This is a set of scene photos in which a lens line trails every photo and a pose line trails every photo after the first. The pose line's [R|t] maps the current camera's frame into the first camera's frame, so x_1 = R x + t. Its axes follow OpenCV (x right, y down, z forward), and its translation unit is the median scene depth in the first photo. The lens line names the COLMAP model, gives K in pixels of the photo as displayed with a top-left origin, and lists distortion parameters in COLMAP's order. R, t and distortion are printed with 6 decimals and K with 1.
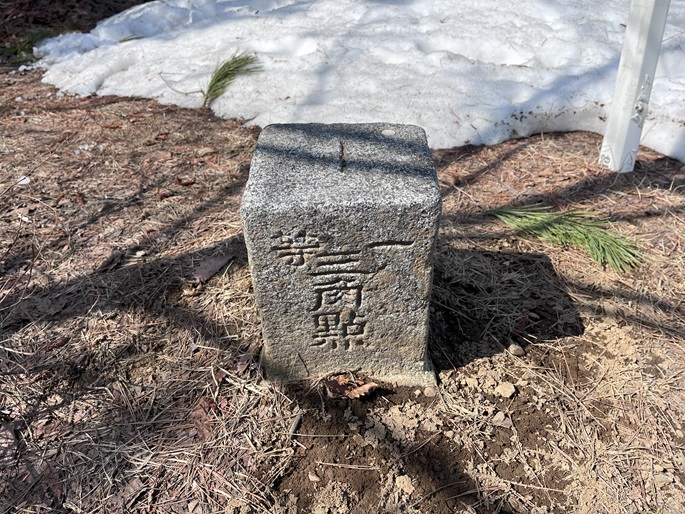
lens RADIAL K [[520.3, 0, 342.3], [0, 520.3, 256.4], [0, 0, 1]] dist [0.012451, 0.001581]
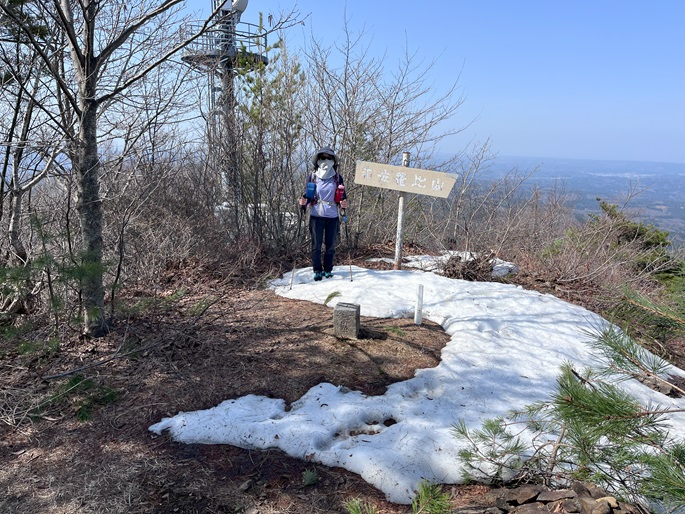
lens RADIAL K [[520.3, 0, 342.3], [0, 520.3, 256.9], [0, 0, 1]] dist [0.012451, 0.001581]
pose [[0.982261, 0.071321, -0.173424, 0.478559], [-0.136260, 0.906847, -0.398825, 0.872335], [0.128824, 0.415382, 0.900479, -2.463243]]
